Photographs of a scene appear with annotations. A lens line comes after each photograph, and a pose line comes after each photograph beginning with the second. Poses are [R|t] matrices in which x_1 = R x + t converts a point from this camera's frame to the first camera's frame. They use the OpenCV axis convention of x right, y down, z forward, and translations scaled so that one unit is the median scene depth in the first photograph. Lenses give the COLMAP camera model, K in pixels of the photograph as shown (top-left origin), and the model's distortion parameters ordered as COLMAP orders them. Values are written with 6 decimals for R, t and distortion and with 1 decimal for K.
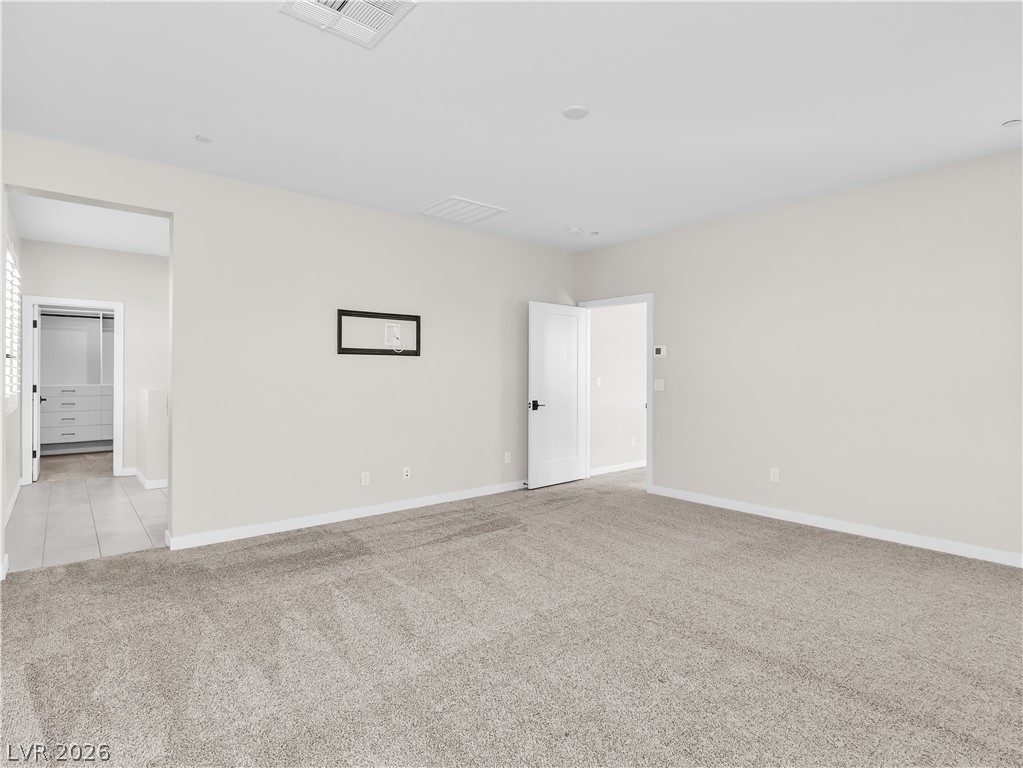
lens RADIAL K [[524.3, 0, 506.6], [0, 524.3, 377.3], [0, 0, 1]] dist [0.000496, -0.001055]
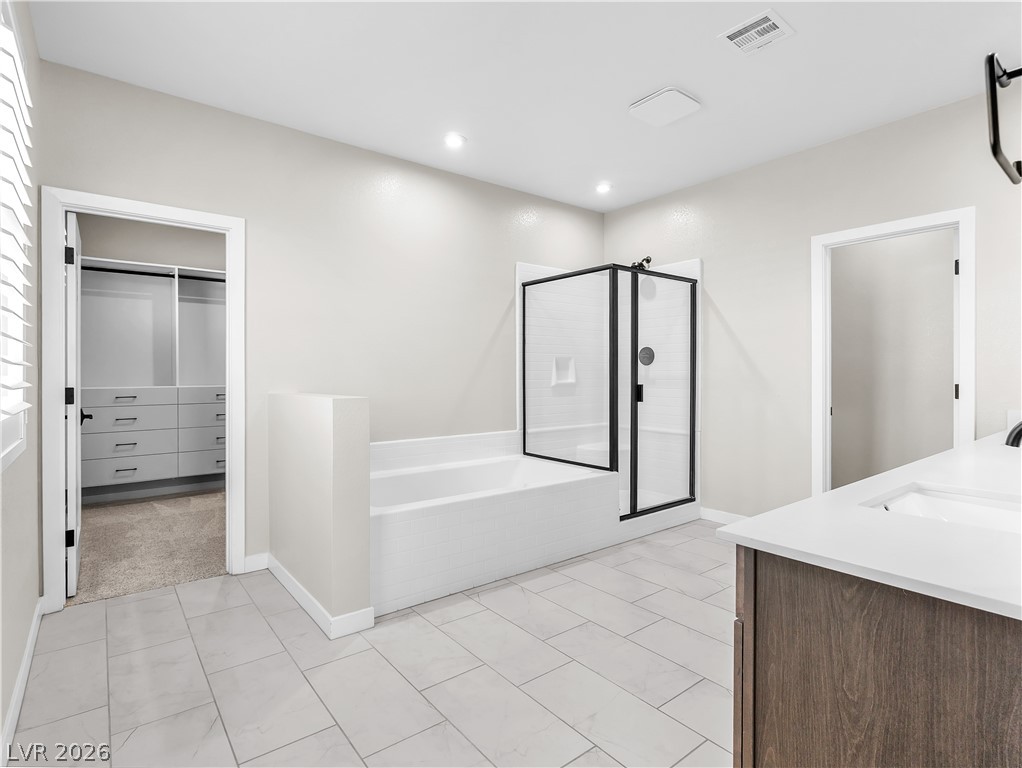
lens RADIAL K [[523.8, 0, 515.8], [0, 523.8, 384.0], [0, 0, 1]] dist [0.000496, -0.001055]
pose [[0.999544, 0.000329, -0.030184, -0.457802], [-0.000031, 0.999951, 0.009888, 0.006431], [0.030186, -0.009882, 0.999495, 0.511016]]
